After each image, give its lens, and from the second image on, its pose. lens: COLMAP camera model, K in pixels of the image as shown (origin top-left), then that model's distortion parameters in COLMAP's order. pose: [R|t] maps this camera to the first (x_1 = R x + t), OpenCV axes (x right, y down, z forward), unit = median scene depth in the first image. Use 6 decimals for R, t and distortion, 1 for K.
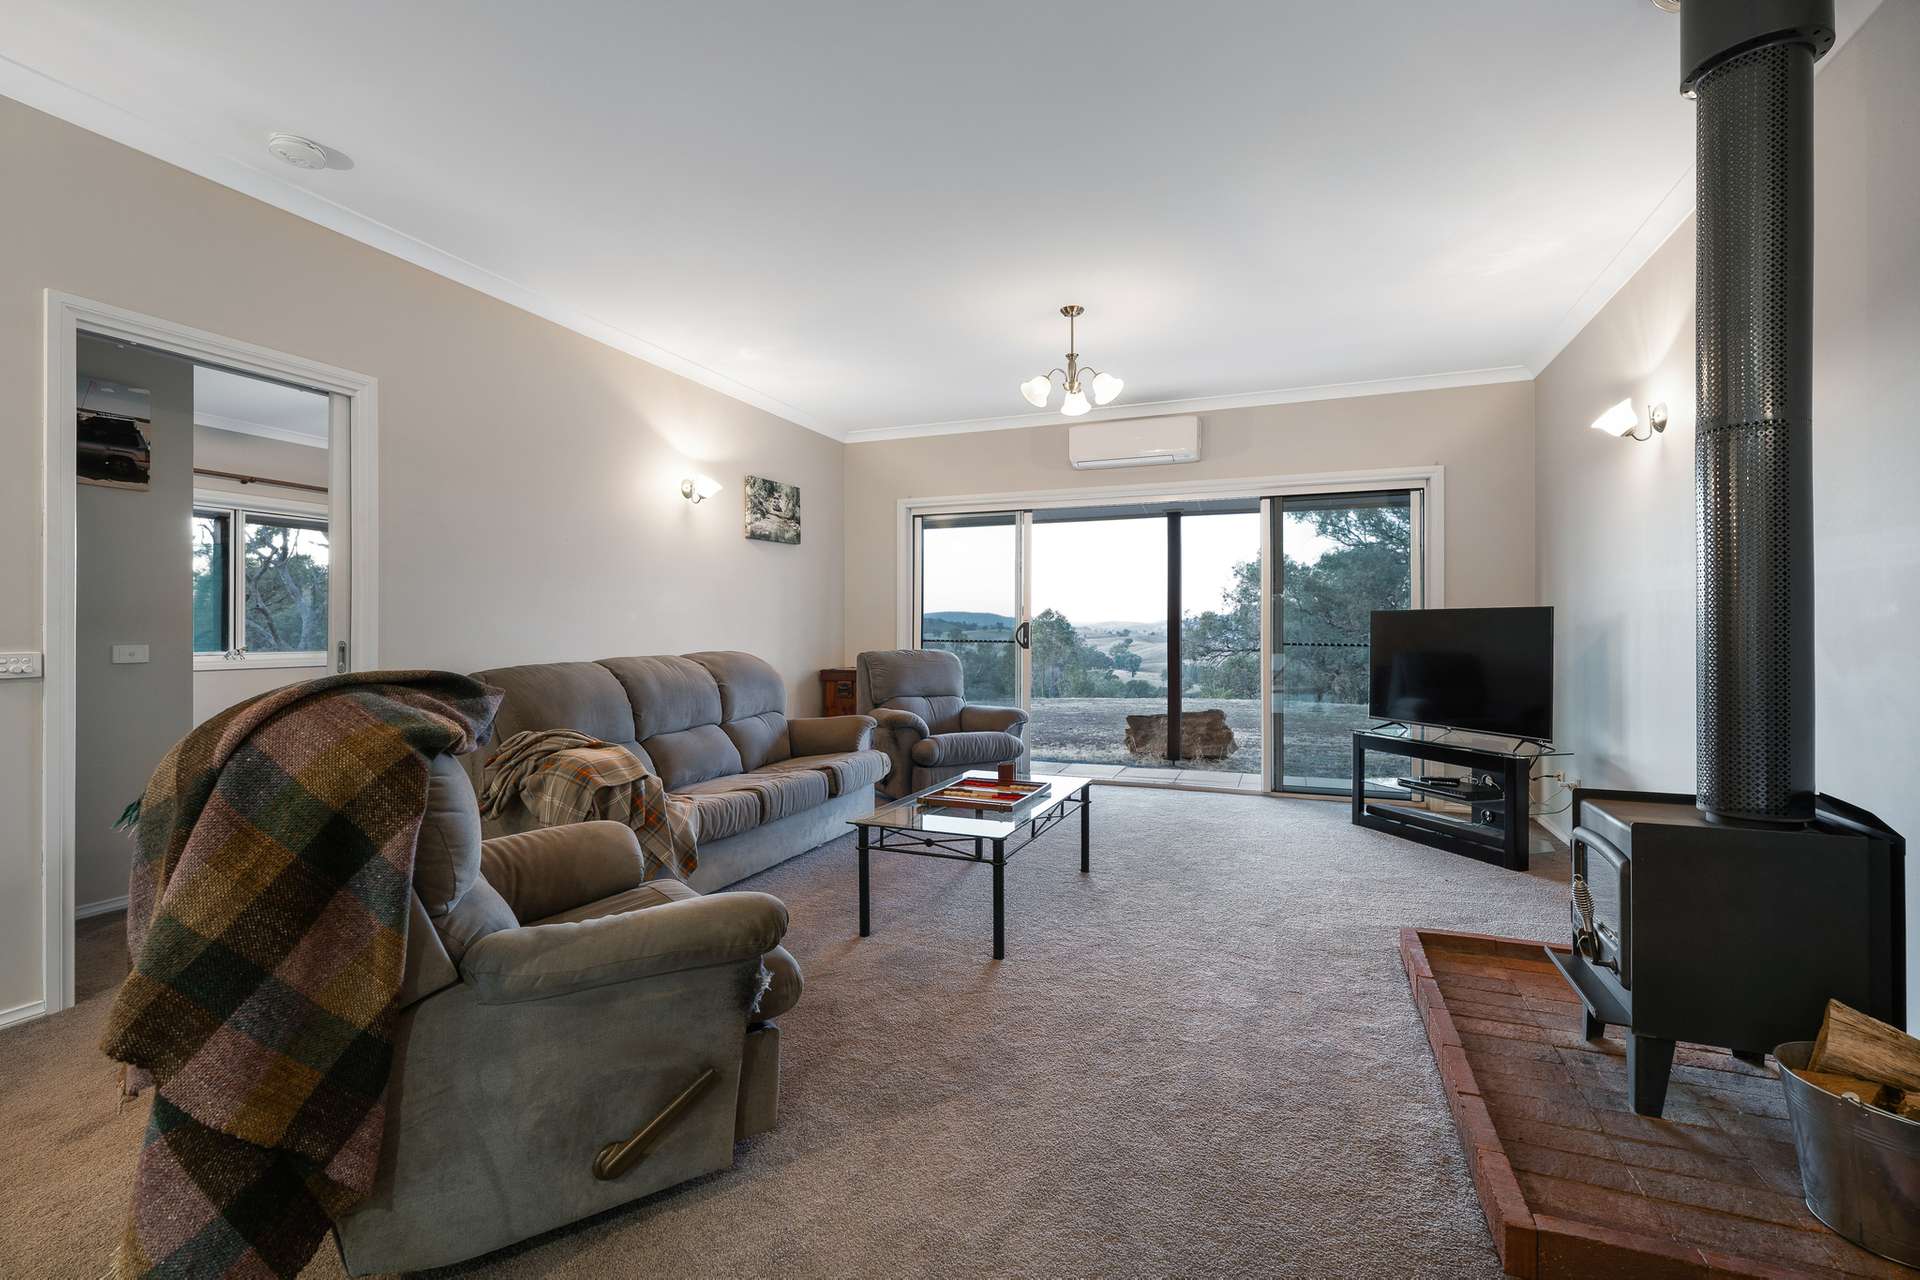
lens RADIAL K [[832.7, 0, 960.0], [0, 832.7, 640.0], [0, 0, 1]] dist [-0.001437, -0.000074]
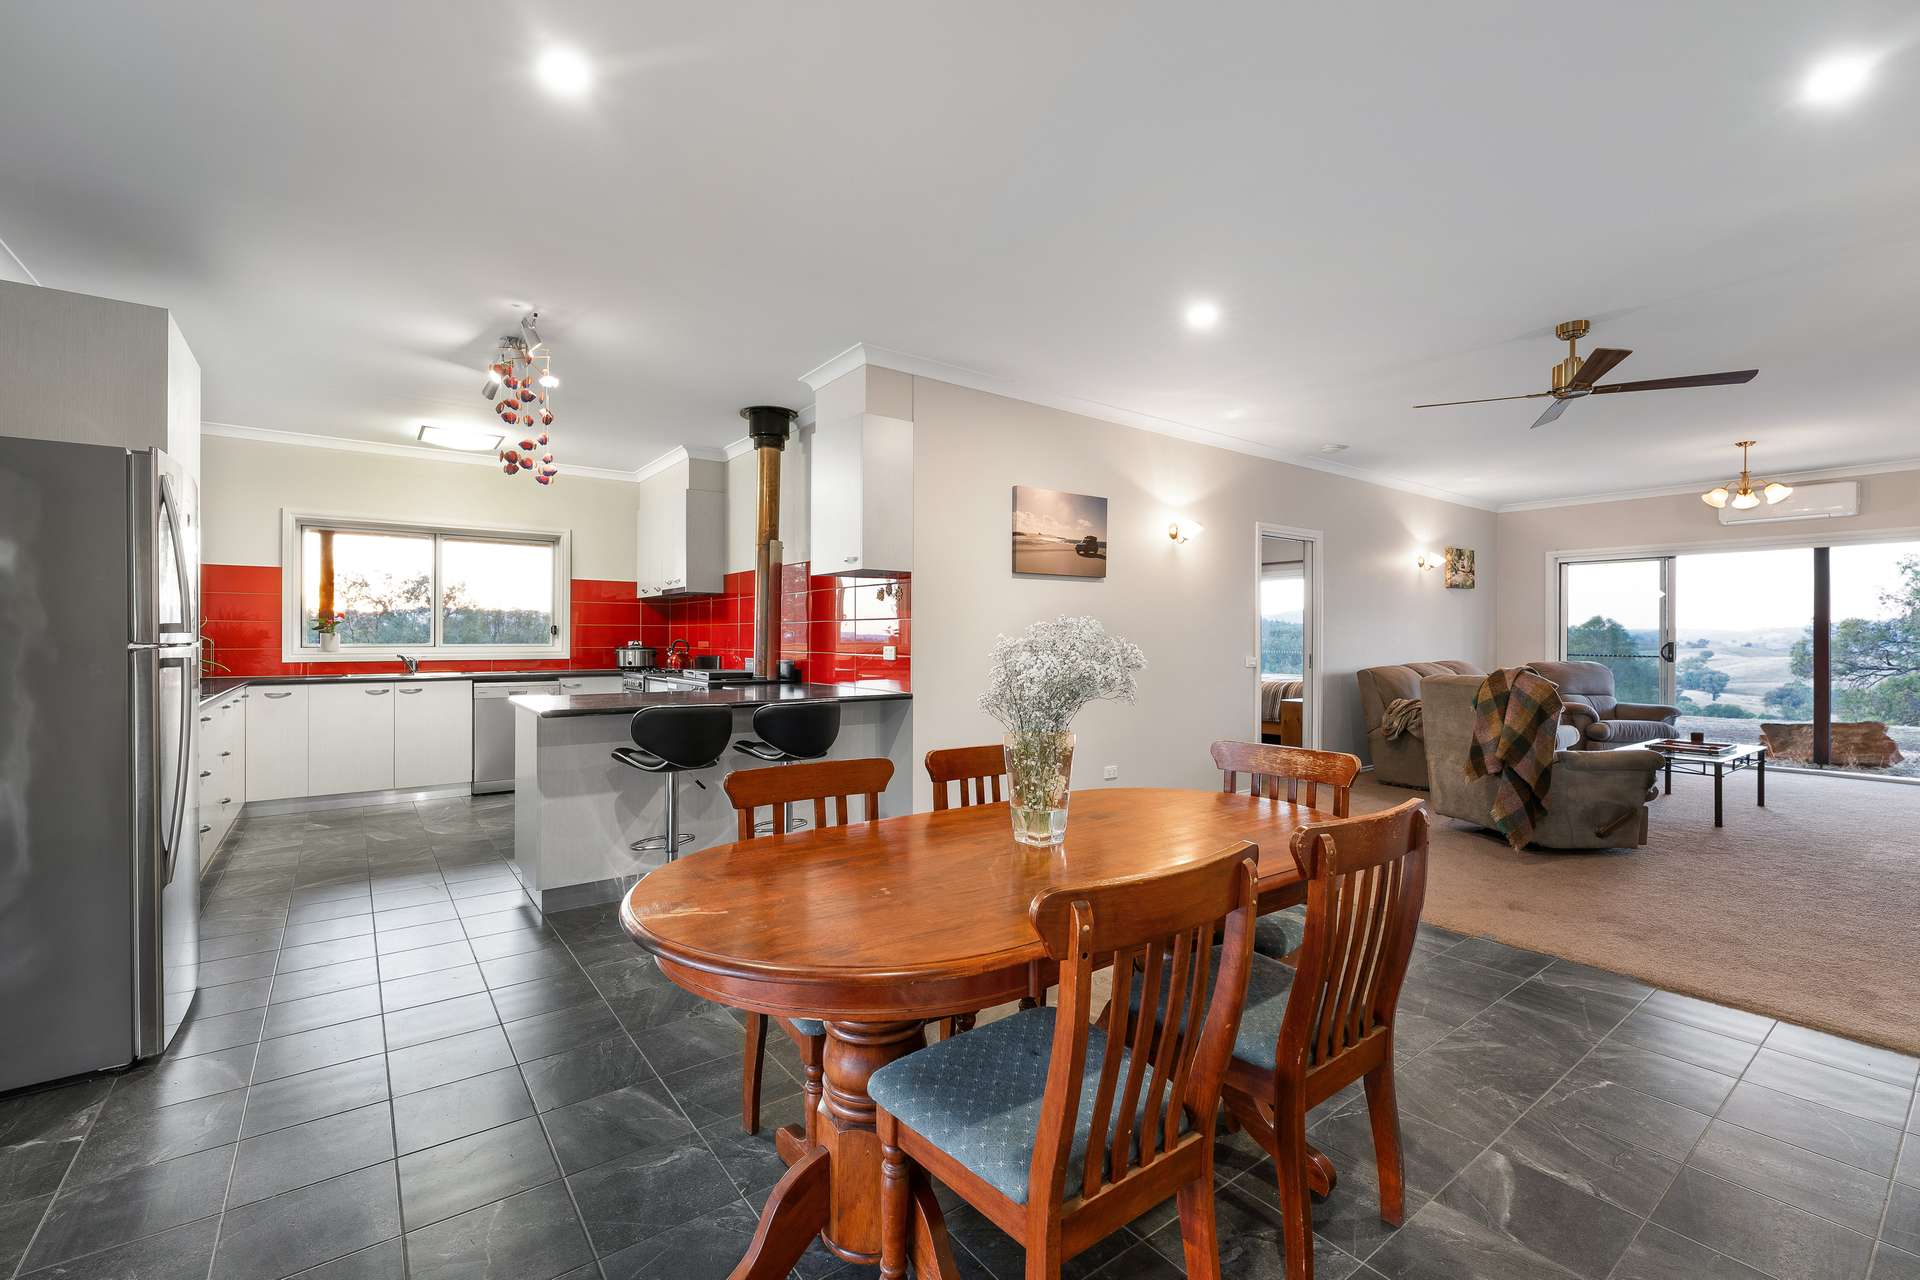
lens RADIAL K [[822.3, 0, 967.4], [0, 822.3, 635.7], [0, 0, 1]] dist [-0.000775, -0.000008]
pose [[0.862302, 0.001512, -0.506392, -0.211905], [-0.008959, 0.999885, -0.012271, -0.005597], [0.506315, 0.015118, 0.862216, -0.651757]]
